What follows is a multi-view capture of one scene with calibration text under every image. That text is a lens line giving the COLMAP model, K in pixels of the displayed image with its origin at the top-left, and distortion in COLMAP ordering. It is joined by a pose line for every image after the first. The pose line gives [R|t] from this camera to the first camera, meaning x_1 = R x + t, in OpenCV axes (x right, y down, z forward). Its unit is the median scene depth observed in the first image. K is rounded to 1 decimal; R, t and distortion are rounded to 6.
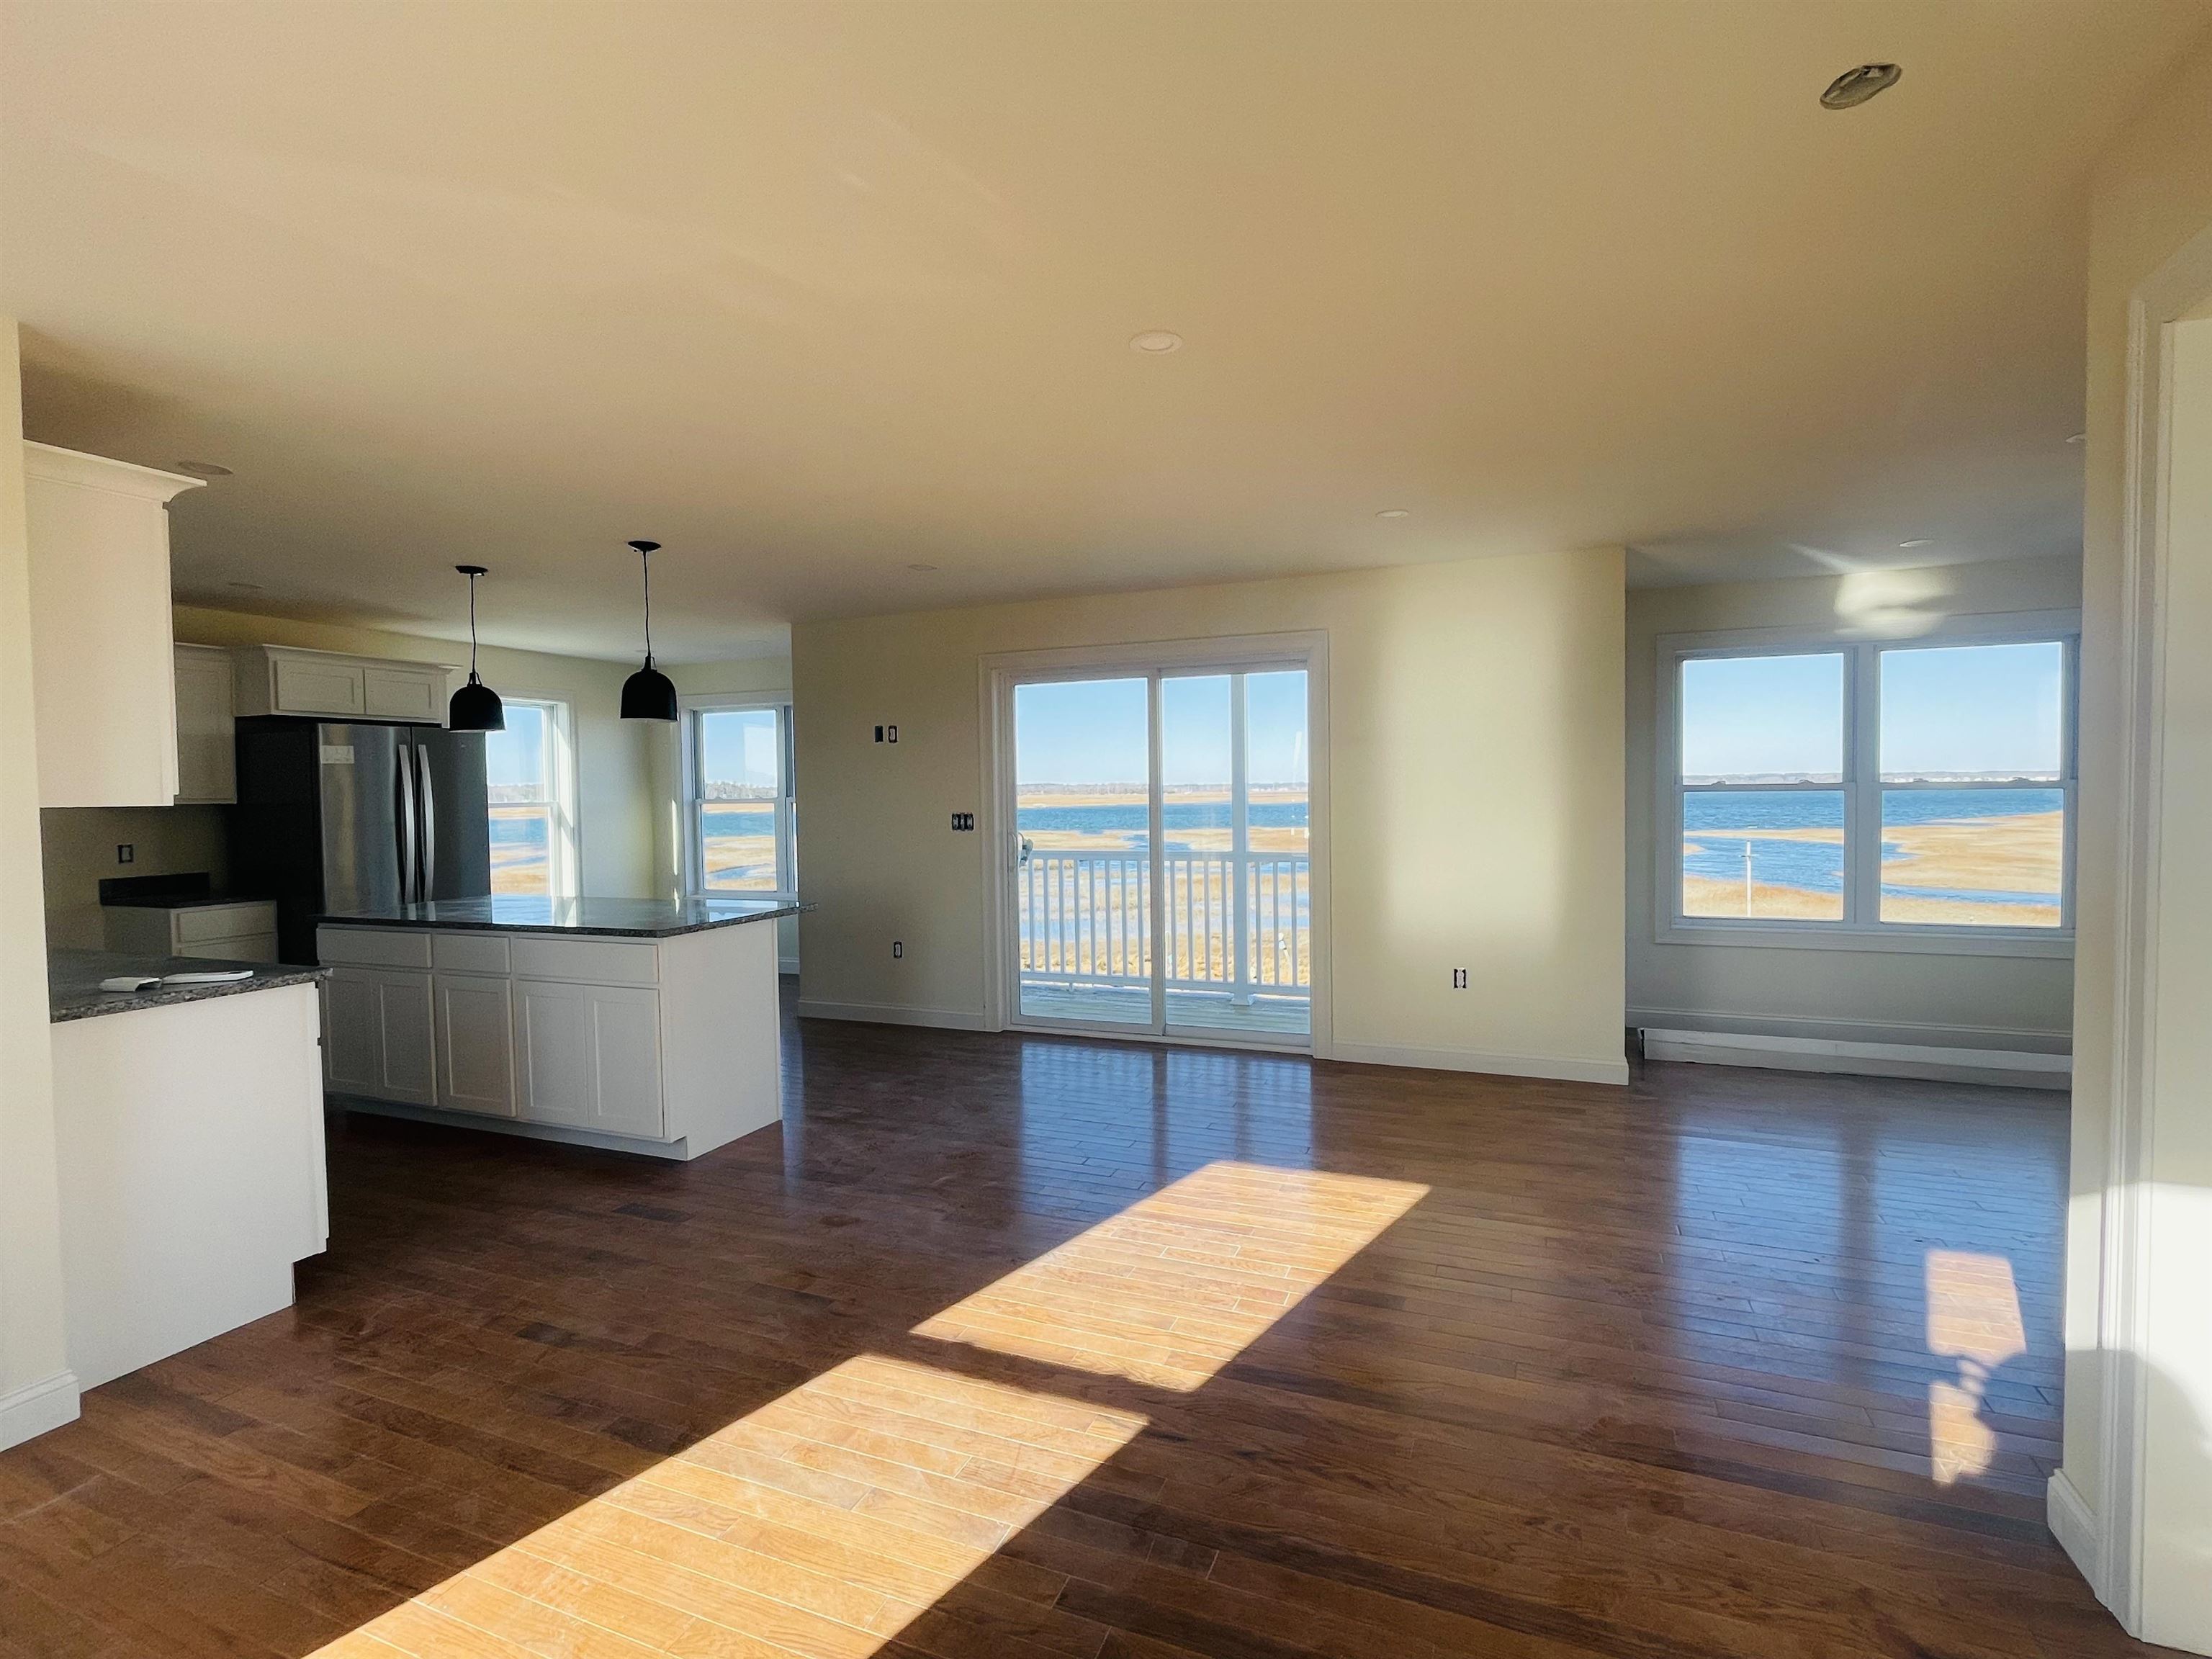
lens RADIAL K [[1044.5, 0, 1104.8], [0, 1044.5, 828.1], [0, 0, 1]] dist [-0.000186, -0.001053]
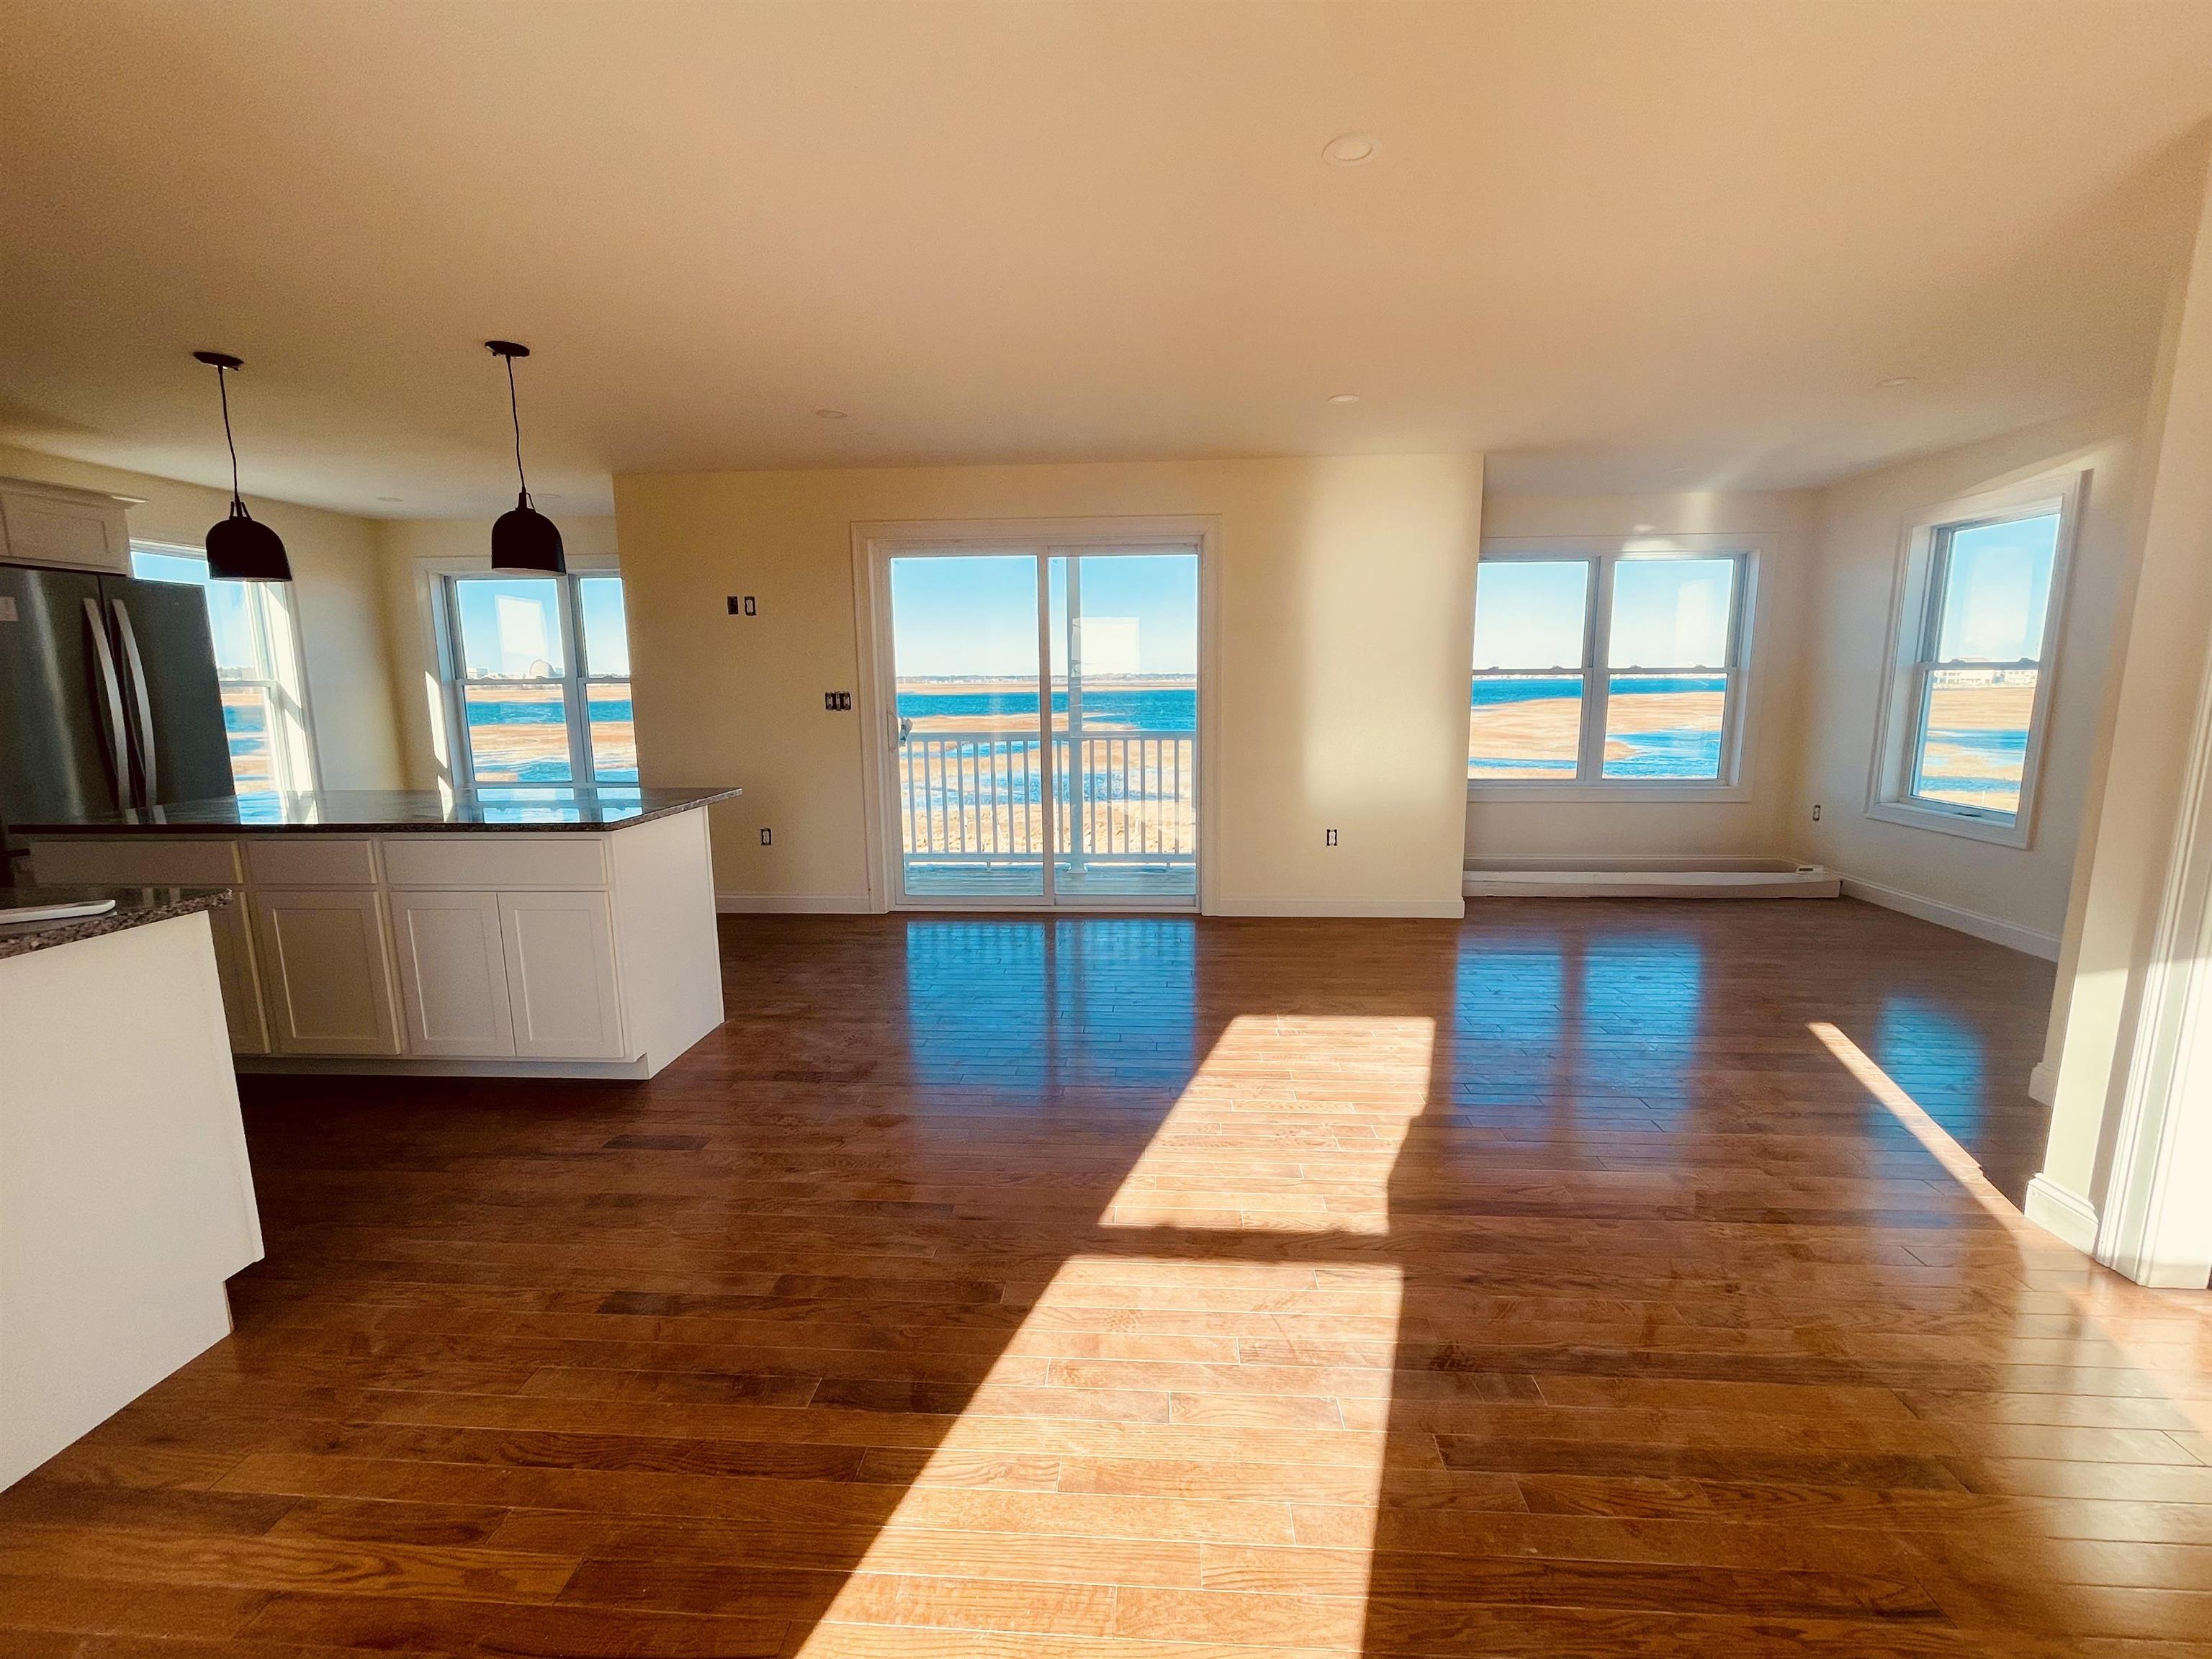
lens RADIAL K [[937.3, 0, 1107.8], [0, 937.3, 828.7], [0, 0, 1]] dist [-0.002442, -0.000074]
pose [[0.947327, -0.043878, 0.317247, -0.259845], [0.006103, 0.992864, 0.119098, 0.013584], [-0.320209, -0.110888, 0.940835, 0.141071]]
